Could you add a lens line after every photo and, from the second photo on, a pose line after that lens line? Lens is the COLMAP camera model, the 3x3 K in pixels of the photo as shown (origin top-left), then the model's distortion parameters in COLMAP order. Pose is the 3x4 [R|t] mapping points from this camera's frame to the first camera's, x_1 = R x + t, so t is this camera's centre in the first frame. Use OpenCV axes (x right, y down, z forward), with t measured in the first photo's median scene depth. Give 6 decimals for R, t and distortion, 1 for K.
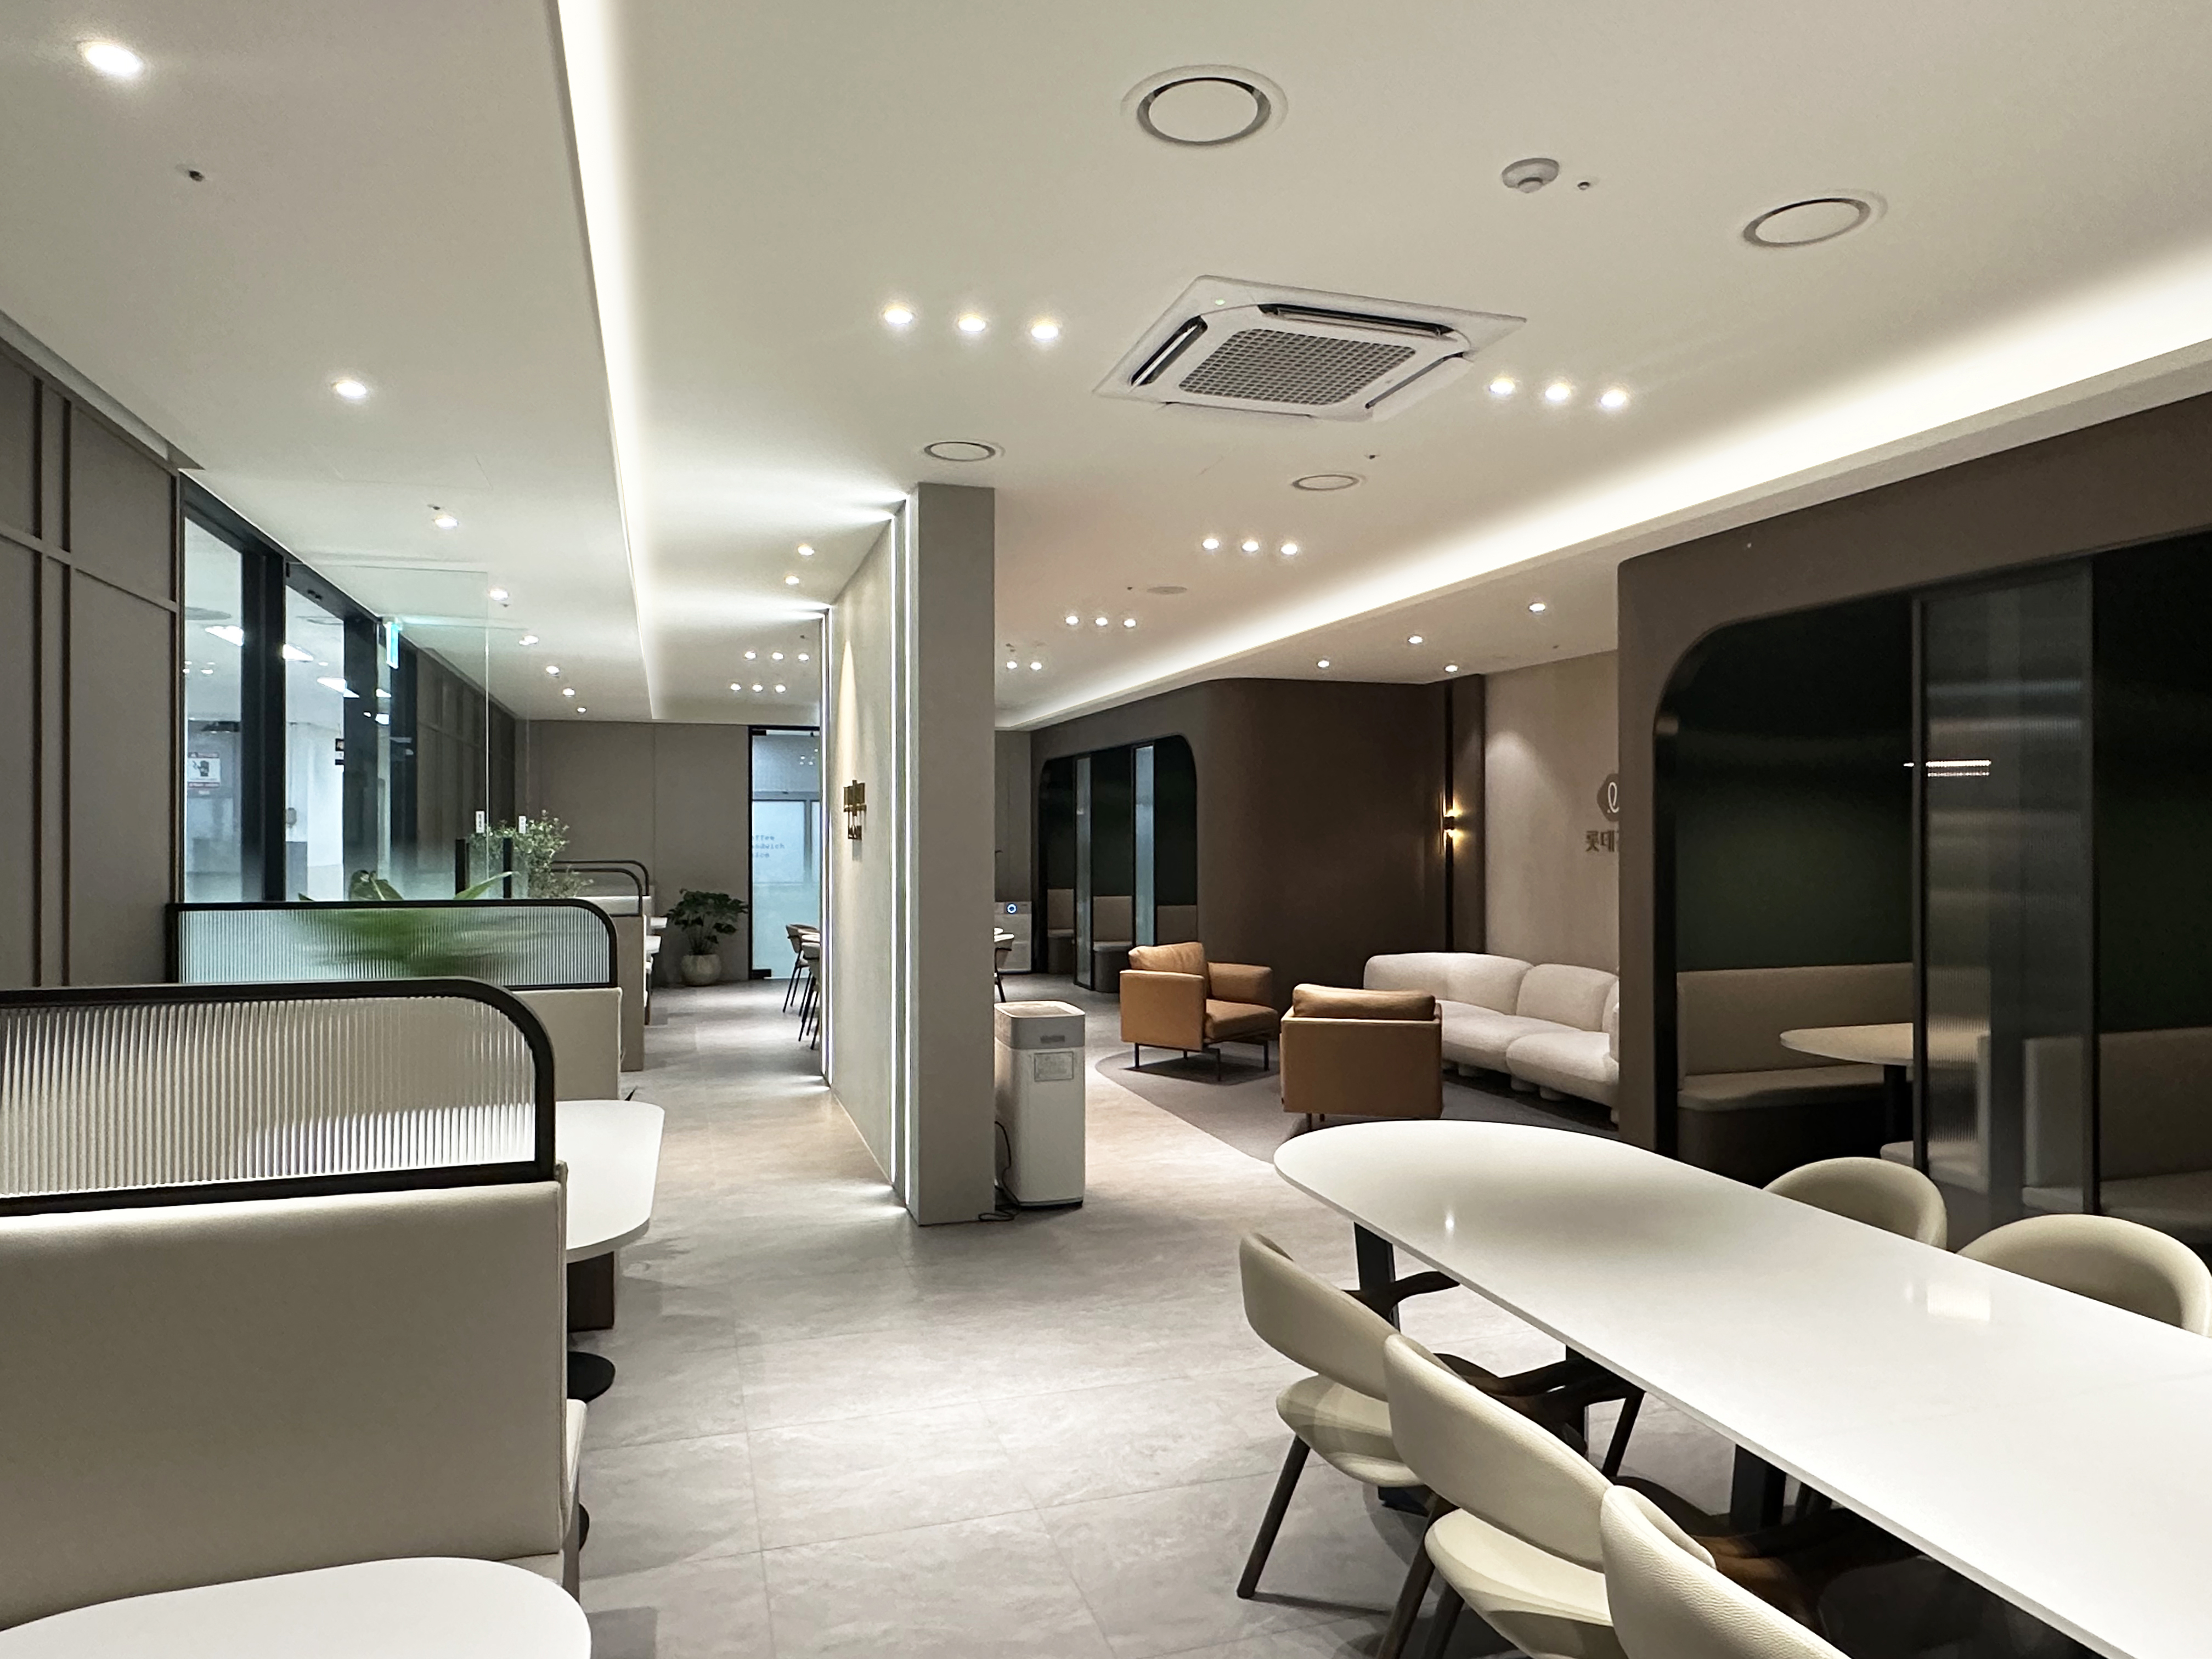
lens RADIAL K [[1367.5, 0, 1106.0], [0, 1367.5, 829.5], [0, 0, 1]] dist [-0.002319, -0.000866]
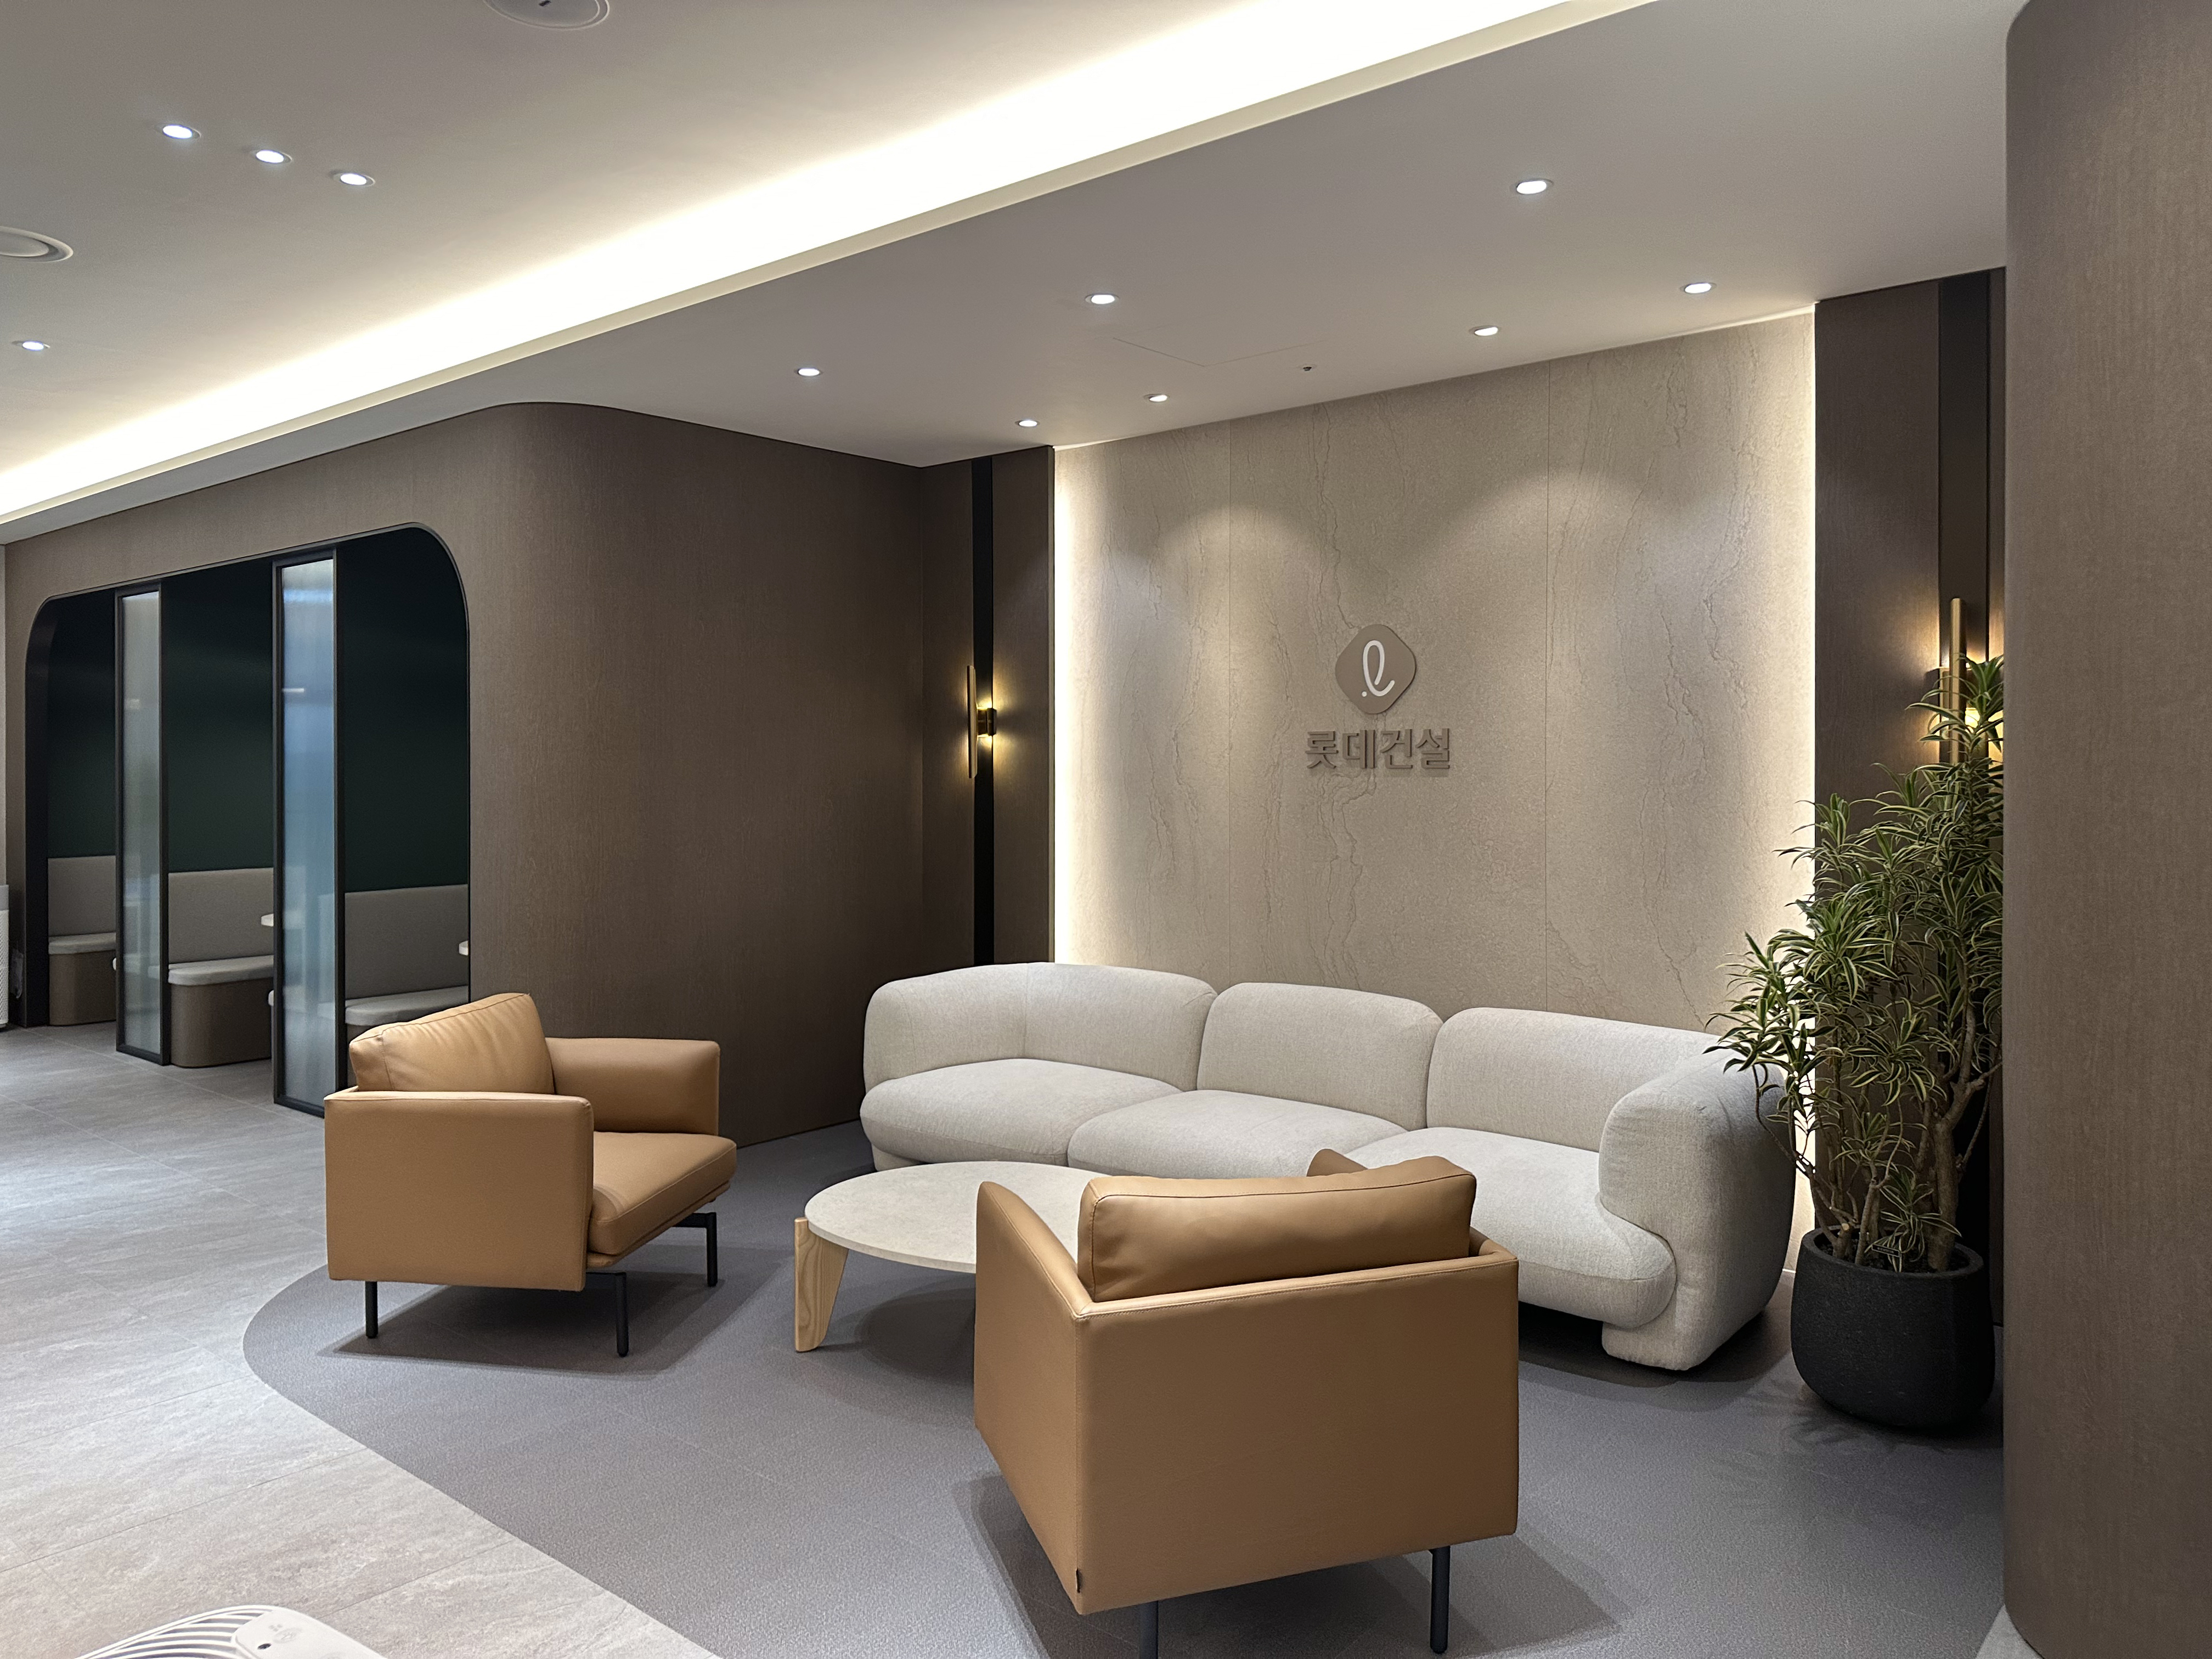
lens RADIAL K [[1523.4, 0, 1109.2], [0, 1523.4, 776.4], [0, 0, 1]] dist [0.001379, 0.001110]
pose [[0.838105, -0.008008, 0.545450, -0.033208], [0.000141, 0.999895, 0.014463, 0.008081], [-0.545509, -0.012045, 0.838018, 0.473879]]
